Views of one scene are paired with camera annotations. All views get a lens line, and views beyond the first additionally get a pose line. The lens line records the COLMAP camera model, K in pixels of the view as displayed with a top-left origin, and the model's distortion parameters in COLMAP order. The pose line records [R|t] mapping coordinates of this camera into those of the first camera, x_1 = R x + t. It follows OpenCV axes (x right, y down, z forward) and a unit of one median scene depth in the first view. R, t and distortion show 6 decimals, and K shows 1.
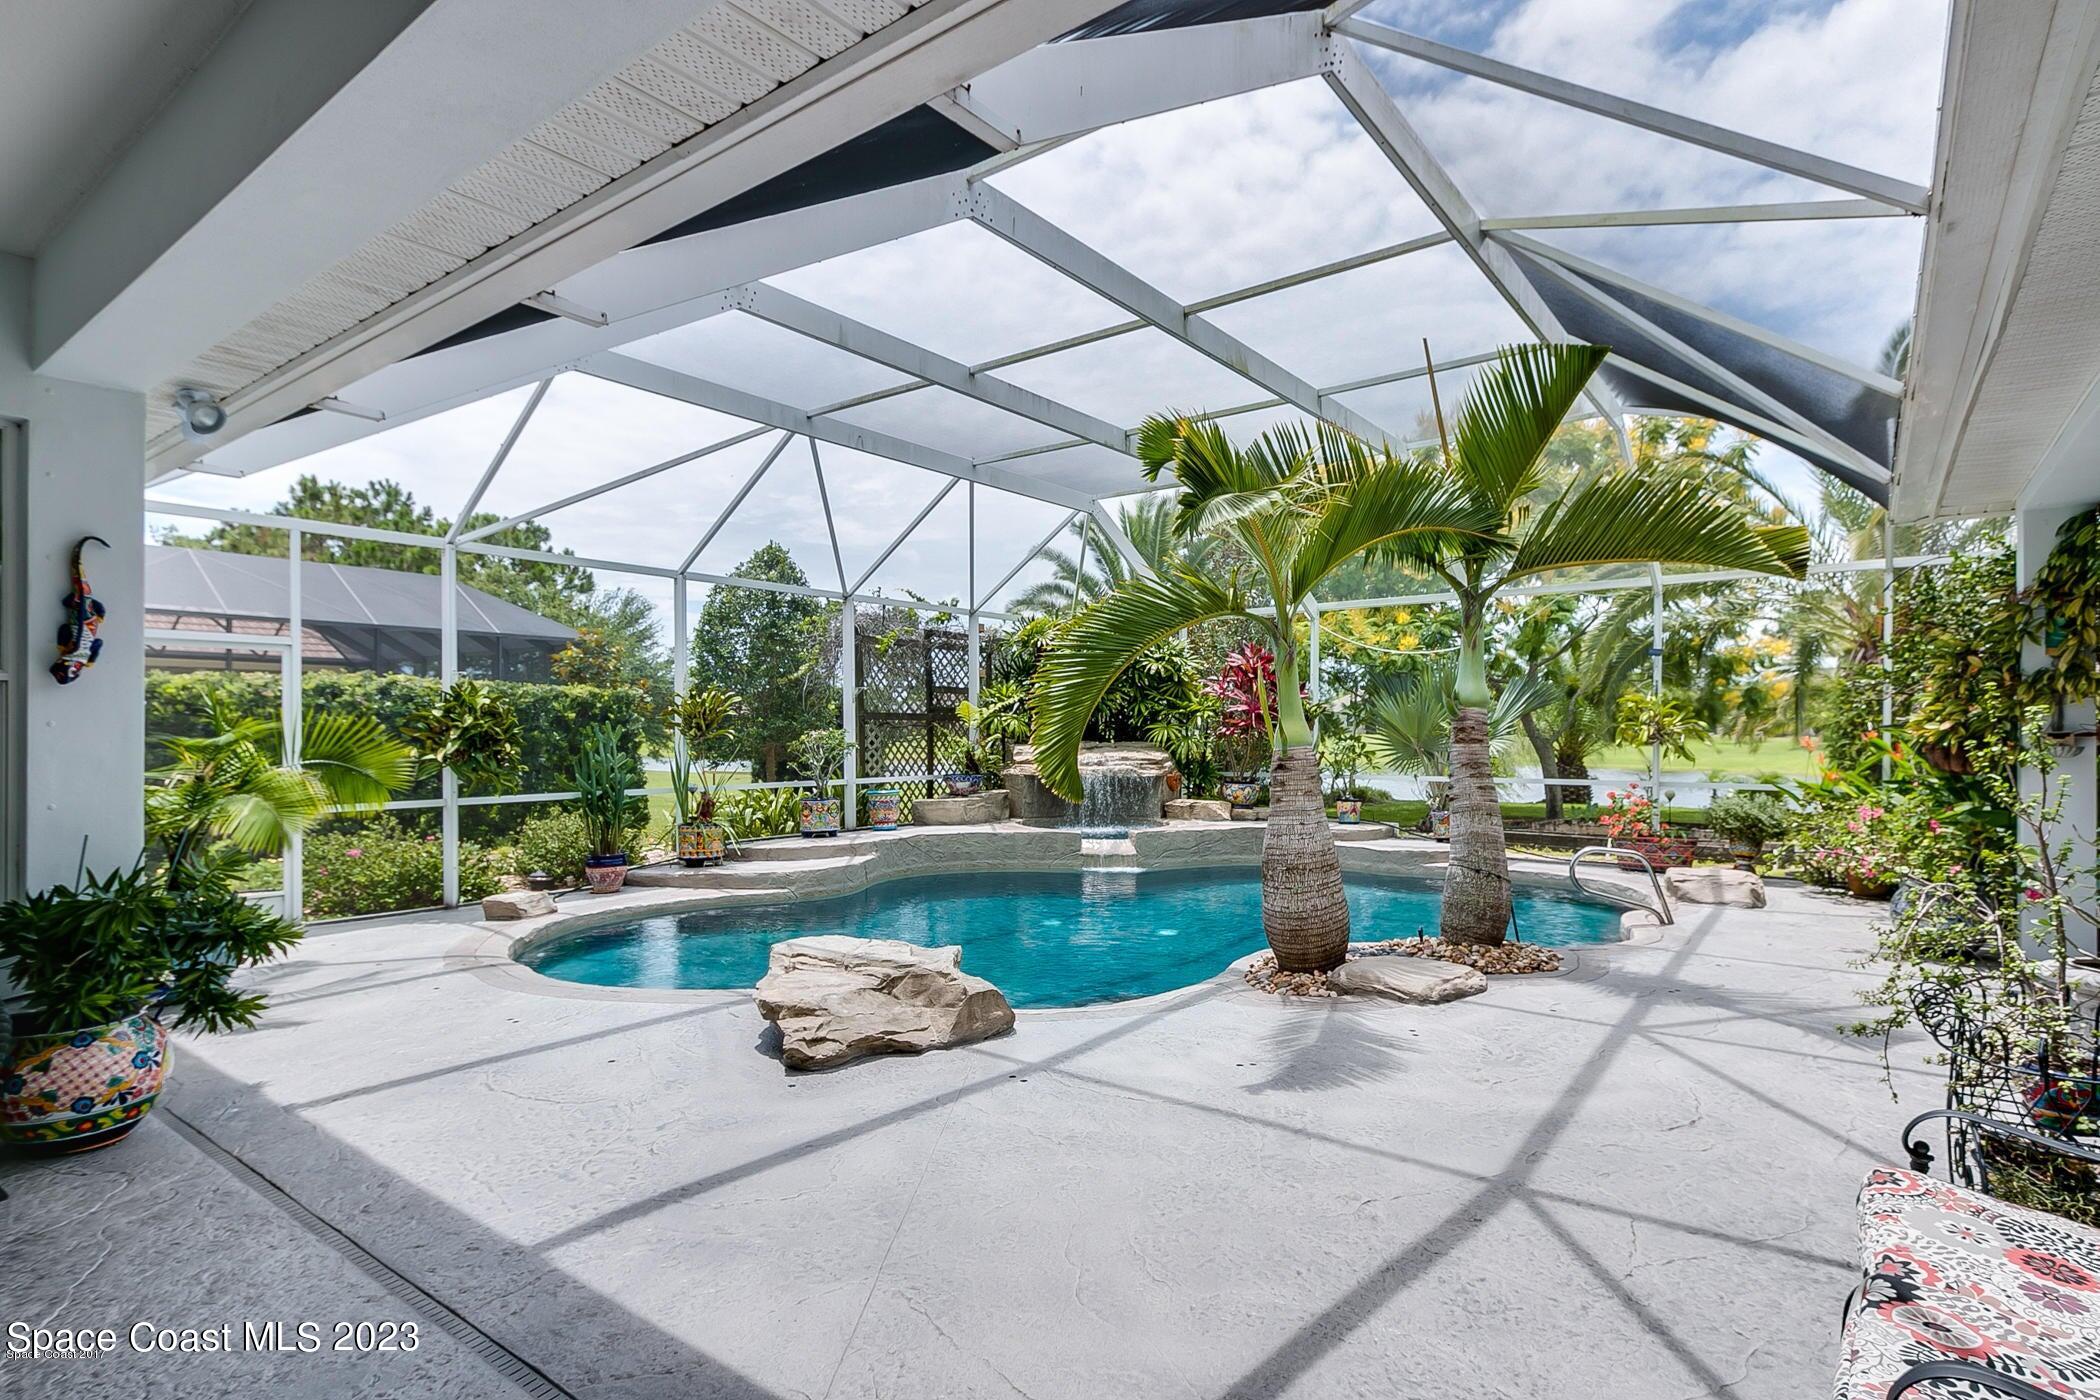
lens RADIAL K [[1054.0, 0, 1049.3], [0, 1054.0, 737.6], [0, 0, 1]] dist [-0.002181, -0.000111]
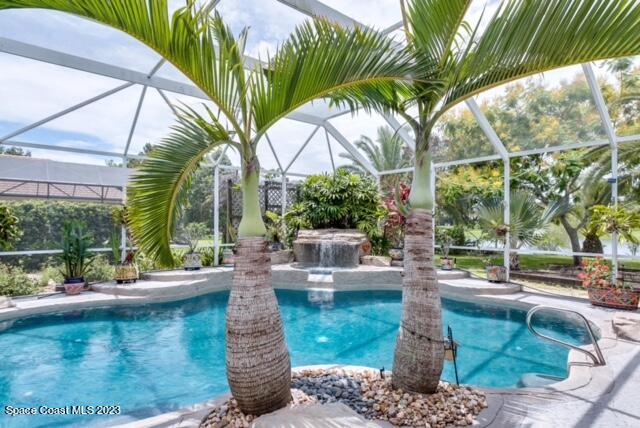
lens RADIAL K [[355.8, 0, 318.3], [0, 355.8, 214.9], [0, 0, 1]] dist [0.001111, 0.000045]
pose [[0.975856, -0.000572, -0.218414, 0.201638], [-0.006093, 0.999536, -0.029840, -0.003088], [0.218330, 0.030451, 0.975400, 0.280020]]
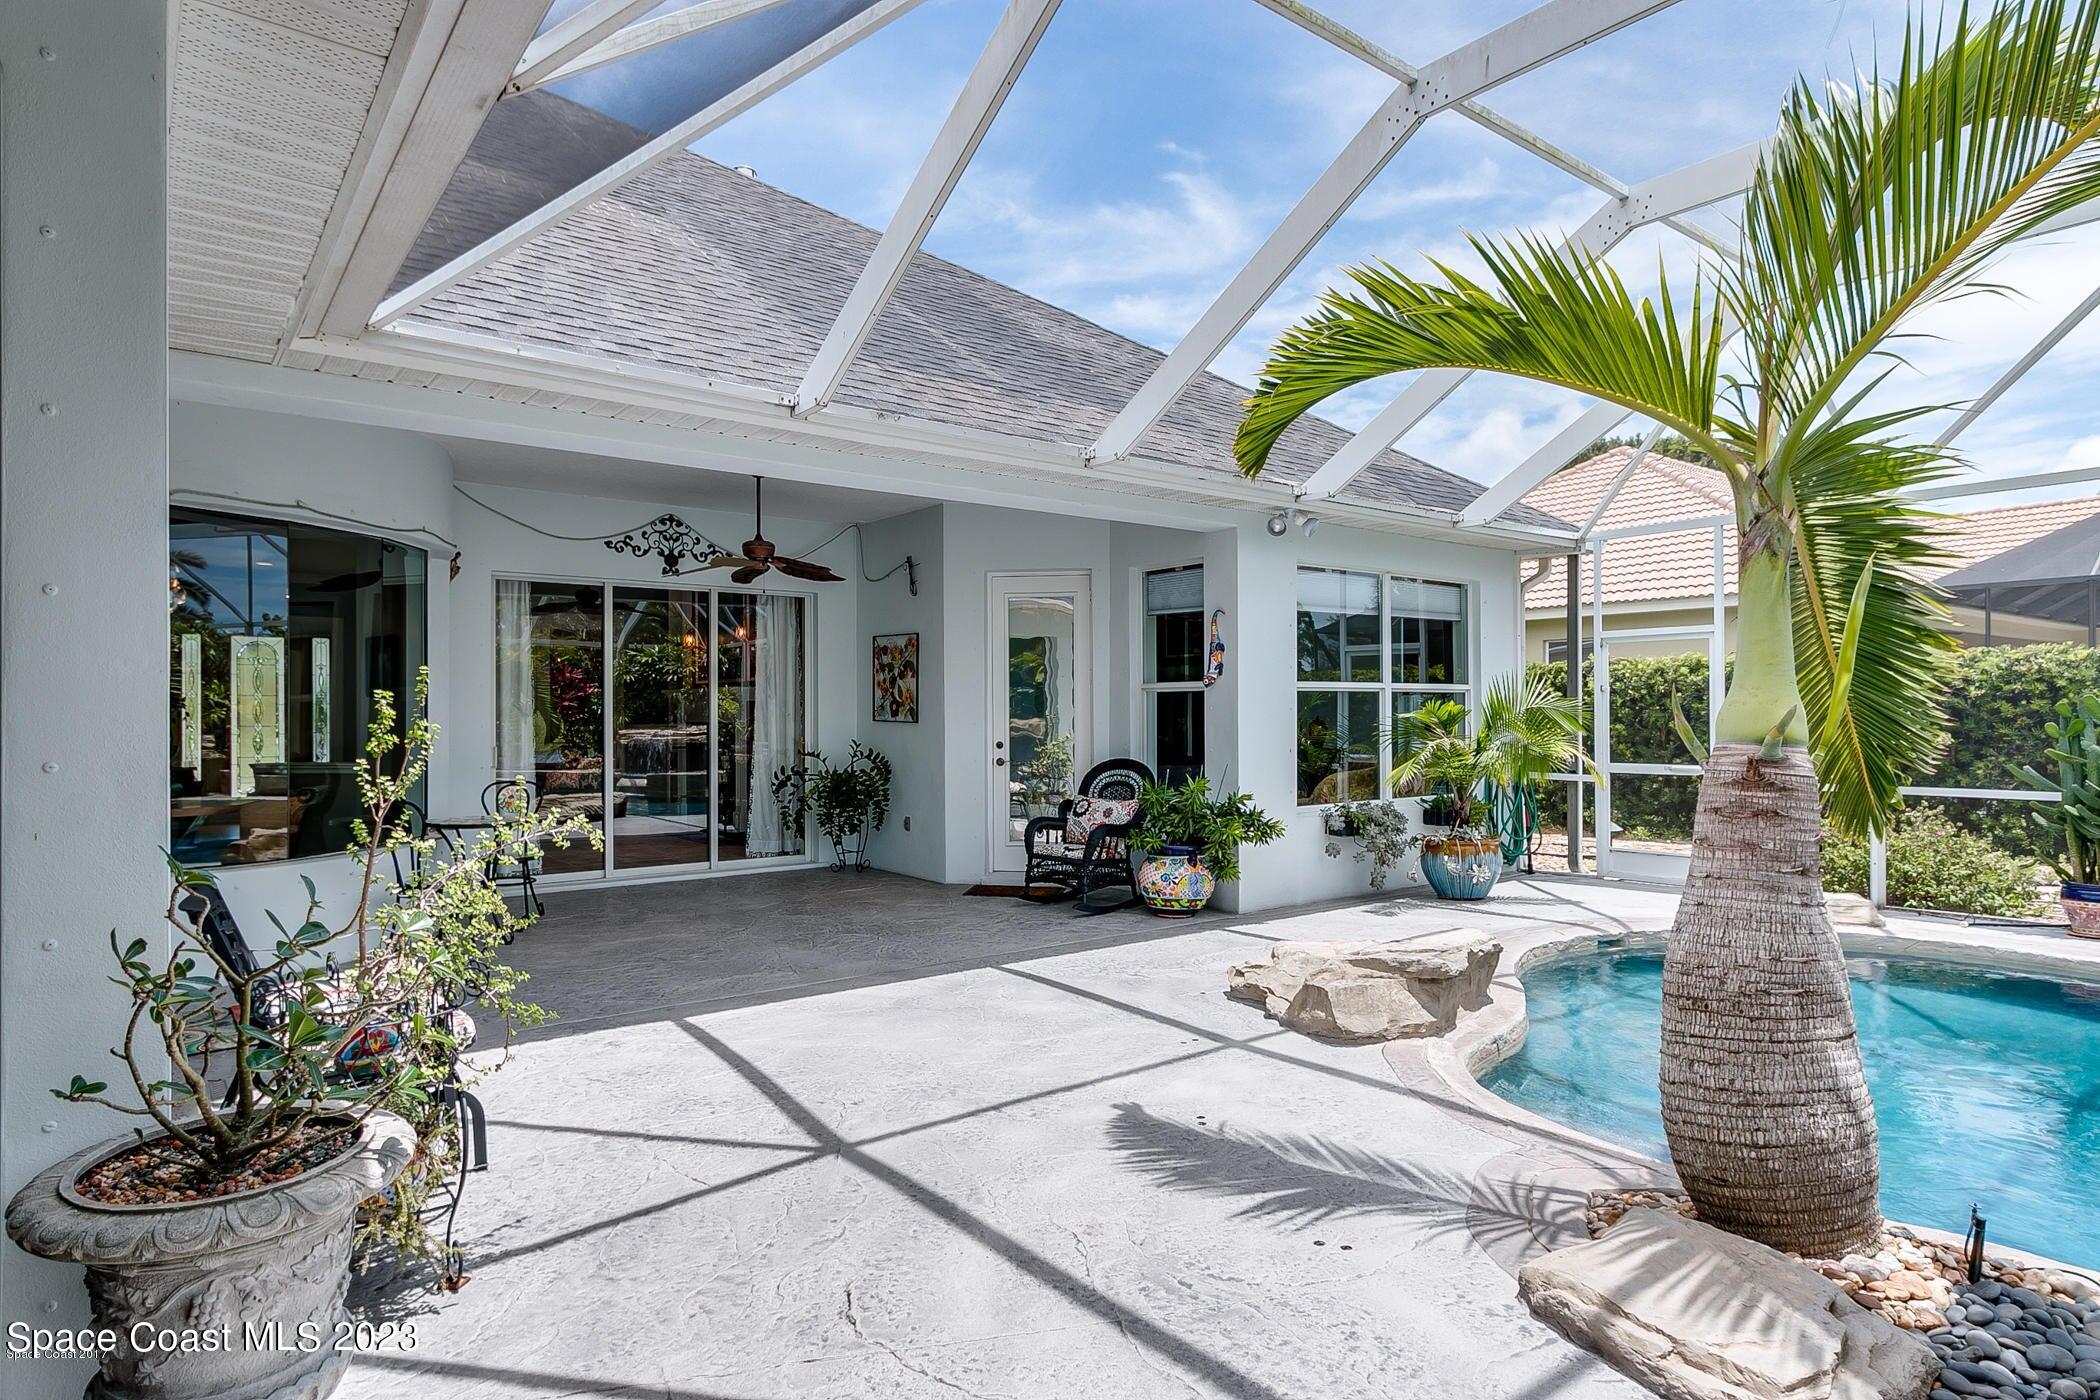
lens RADIAL K [[1167.4, 0, 1044.4], [0, 1167.4, 703.1], [0, 0, 1]] dist [0.001111, 0.000045]
pose [[-0.261571, -0.007003, -0.965159, 0.404453], [-0.001021, 0.999975, -0.006979, -0.003585], [0.965184, -0.000840, -0.261571, 0.403983]]
